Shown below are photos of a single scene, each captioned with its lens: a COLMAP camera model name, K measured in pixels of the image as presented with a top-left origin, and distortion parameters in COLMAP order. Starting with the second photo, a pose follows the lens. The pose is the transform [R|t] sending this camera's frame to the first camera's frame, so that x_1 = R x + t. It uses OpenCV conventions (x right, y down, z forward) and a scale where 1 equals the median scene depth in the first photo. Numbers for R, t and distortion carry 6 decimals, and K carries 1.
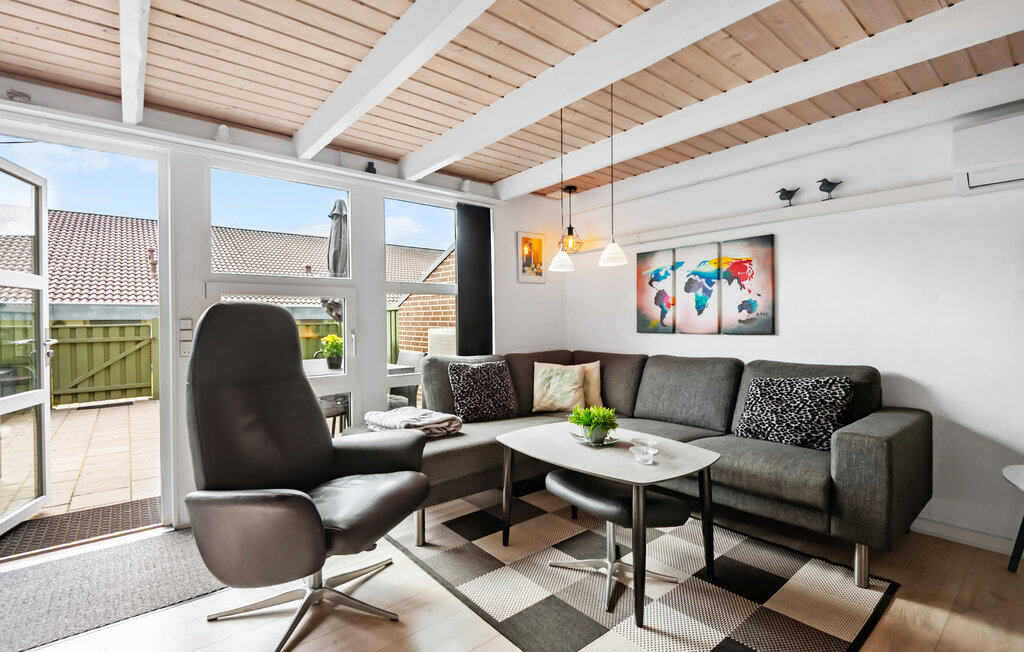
lens RADIAL K [[467.5, 0, 513.3], [0, 467.5, 322.5], [0, 0, 1]] dist [0.011470, -0.016217]
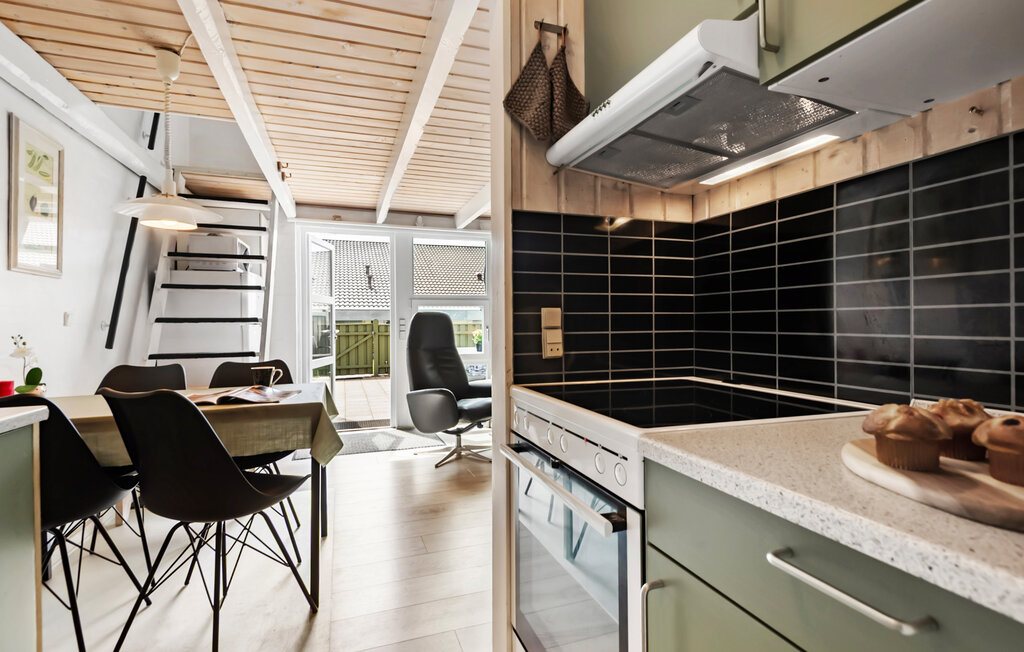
lens RADIAL K [[482.3, 0, 512.0], [0, 482.3, 326.0], [0, 0, 1]] dist [0.009679, -0.000103]
pose [[0.937276, 0.005344, -0.348547, 0.307985], [-0.003970, 0.999981, 0.004656, 0.005948], [0.348565, -0.002980, 0.937280, -0.523243]]
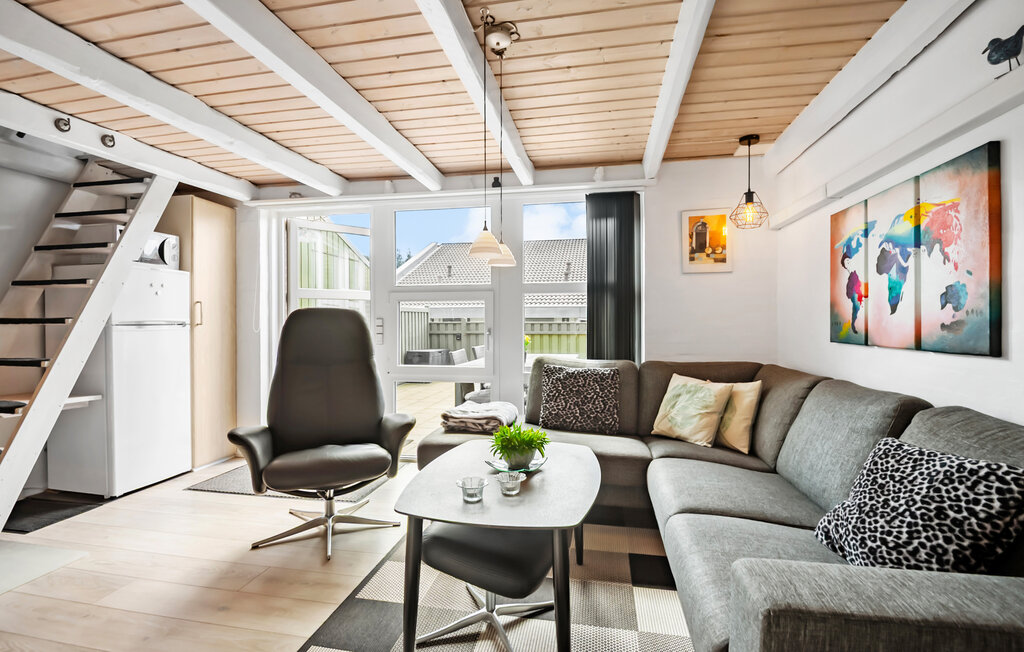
lens RADIAL K [[474.5, 0, 512.0], [0, 474.5, 321.4], [0, 0, 1]] dist [0.001194, -0.016757]
pose [[0.630604, 0.008524, -0.776058, 0.542069], [-0.006868, 0.999962, 0.005403, -0.007210], [0.776074, 0.001923, 0.630639, 0.299486]]
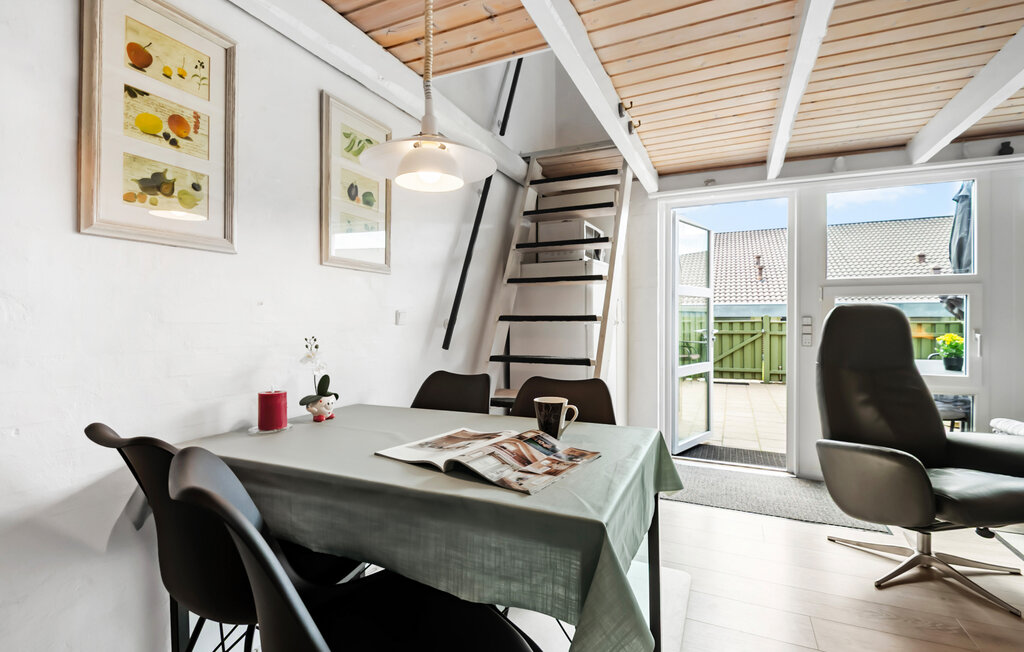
lens RADIAL K [[467.5, 0, 513.3], [0, 467.5, 322.5], [0, 0, 1]] dist [0.011470, -0.016217]
pose [[0.427029, 0.013834, -0.904132, 0.092402], [-0.008097, 0.999901, 0.011475, -0.000500], [0.904201, 0.002421, 0.427099, -0.214904]]
